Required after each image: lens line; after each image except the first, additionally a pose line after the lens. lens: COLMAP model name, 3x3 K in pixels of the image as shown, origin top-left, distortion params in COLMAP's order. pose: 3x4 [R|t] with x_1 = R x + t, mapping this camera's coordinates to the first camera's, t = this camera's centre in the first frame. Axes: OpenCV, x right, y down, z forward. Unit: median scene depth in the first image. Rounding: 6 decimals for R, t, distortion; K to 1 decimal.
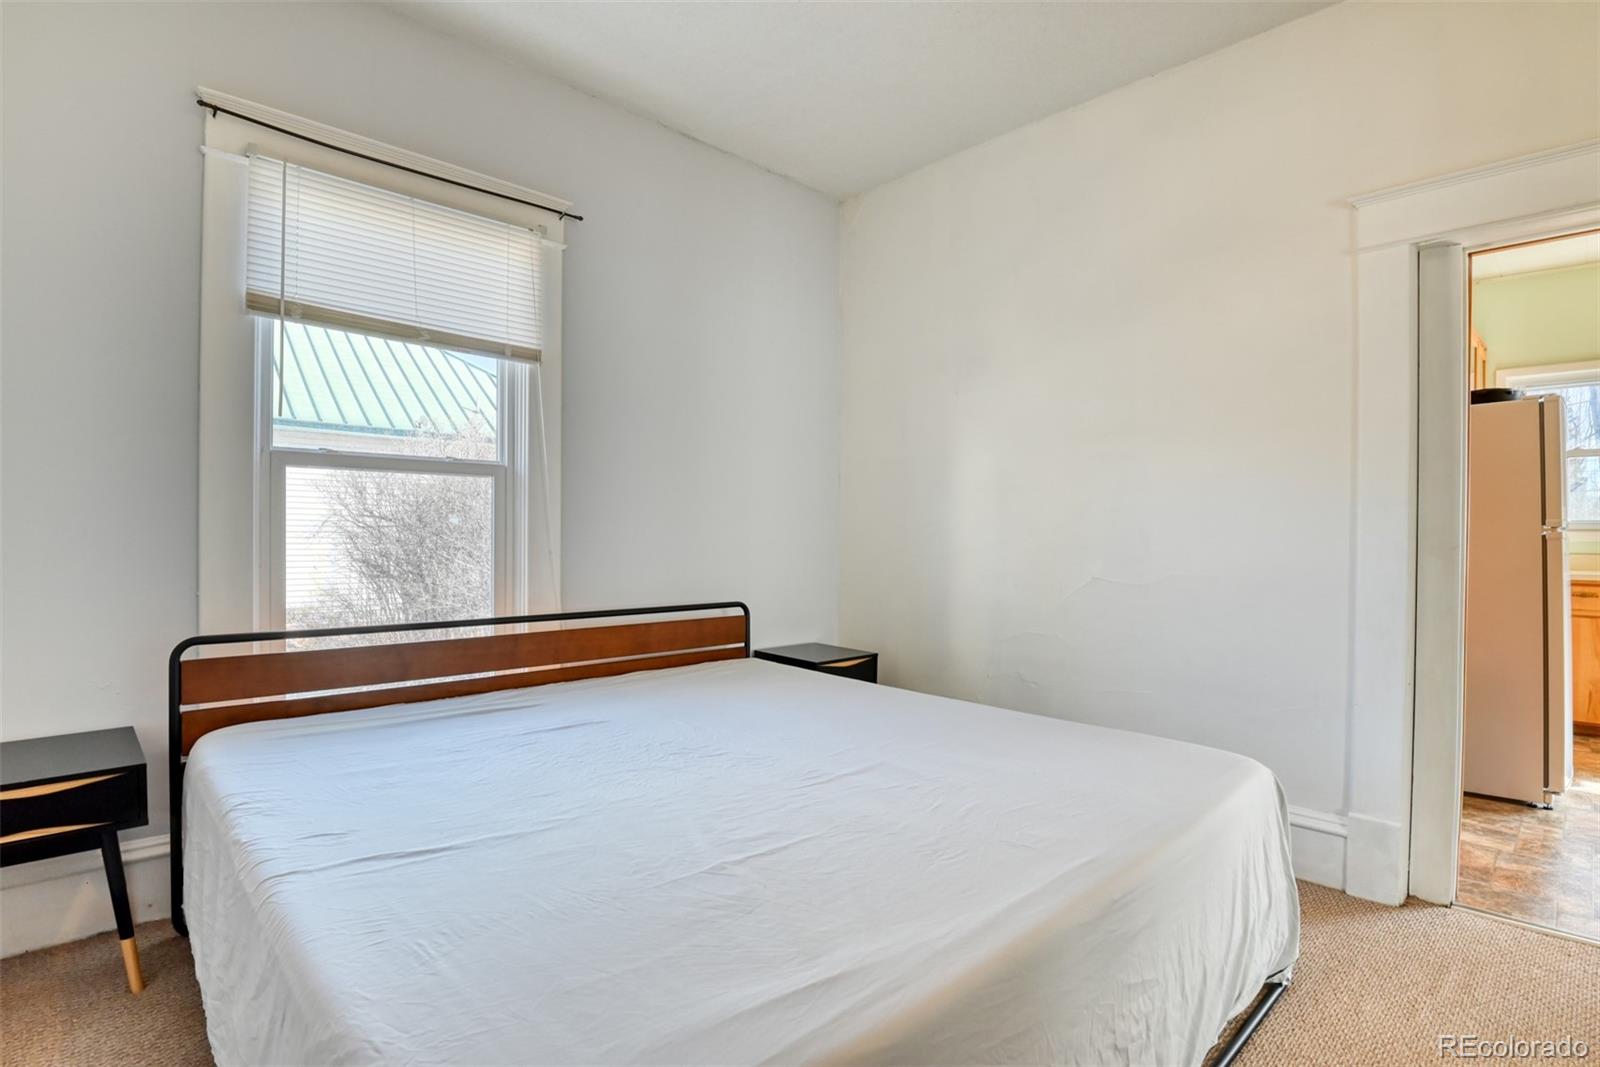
lens RADIAL K [[804.3, 0, 805.5], [0, 804.3, 532.6], [0, 0, 1]] dist [-0.017626, -0.000101]
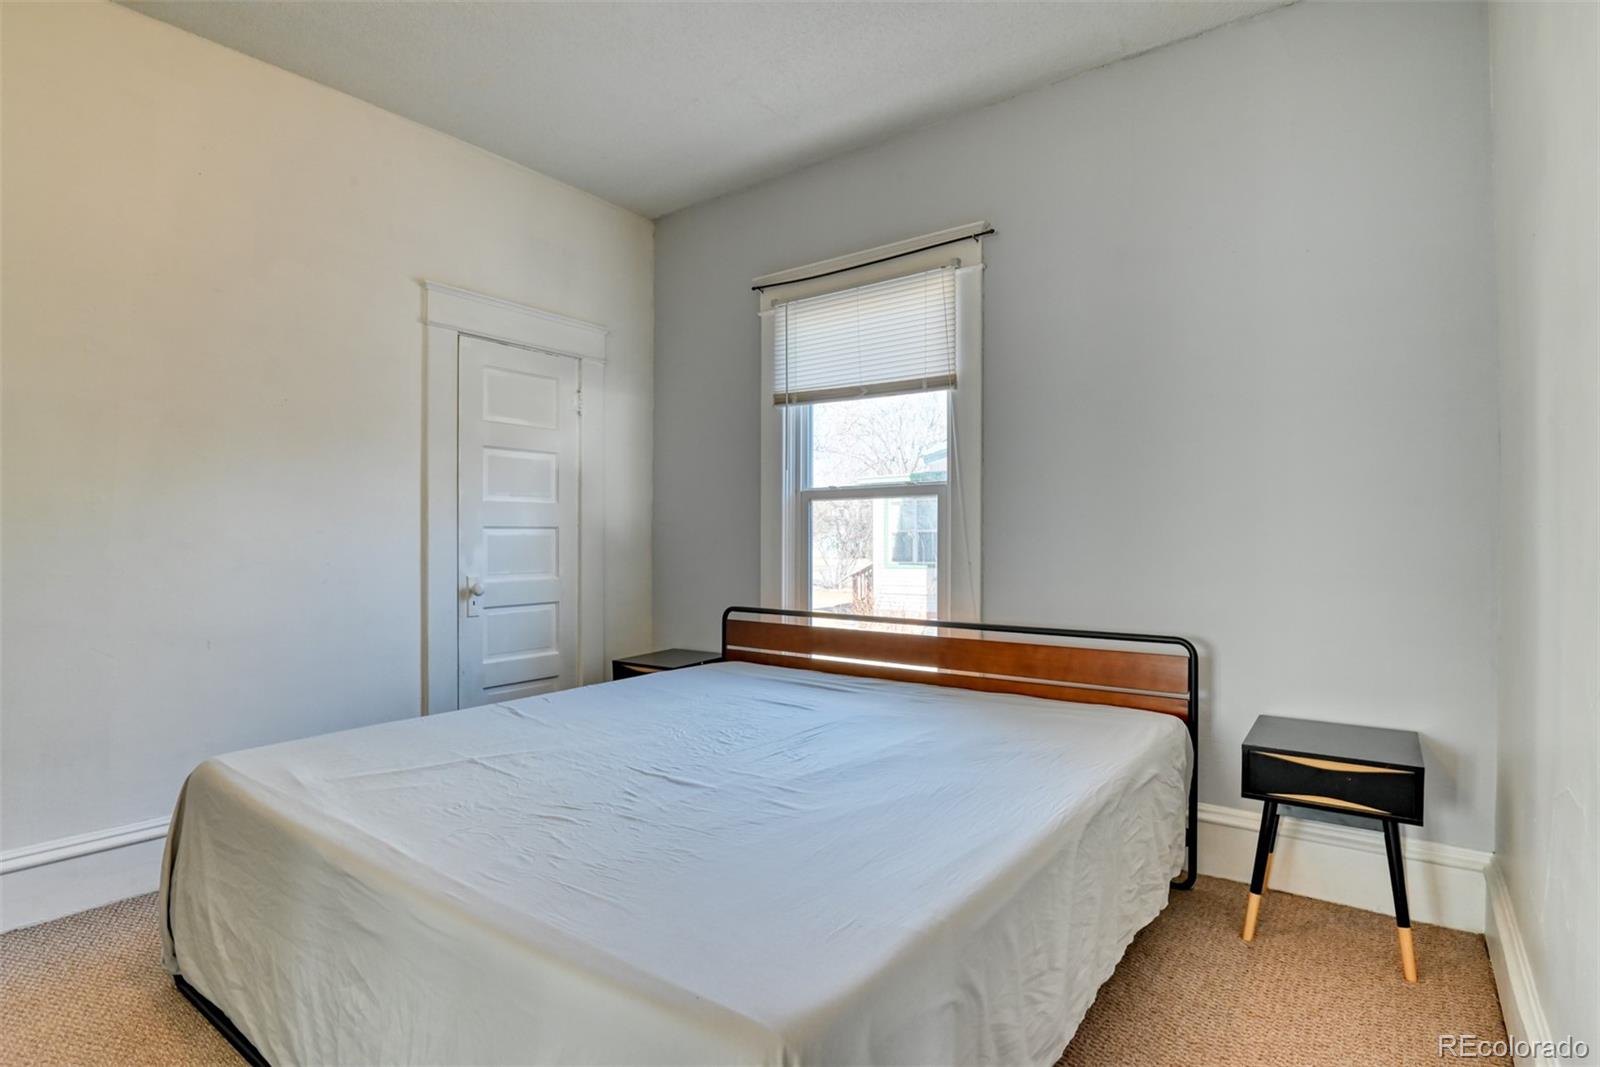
lens RADIAL K [[796.0, 0, 797.6], [0, 796.0, 542.0], [0, 0, 1]] dist [-0.027531, -0.001092]
pose [[0.147712, -0.004266, -0.989021, 0.791238], [0.003205, 0.999988, -0.003834, -0.000717], [0.989025, -0.002603, 0.147724, 0.733133]]
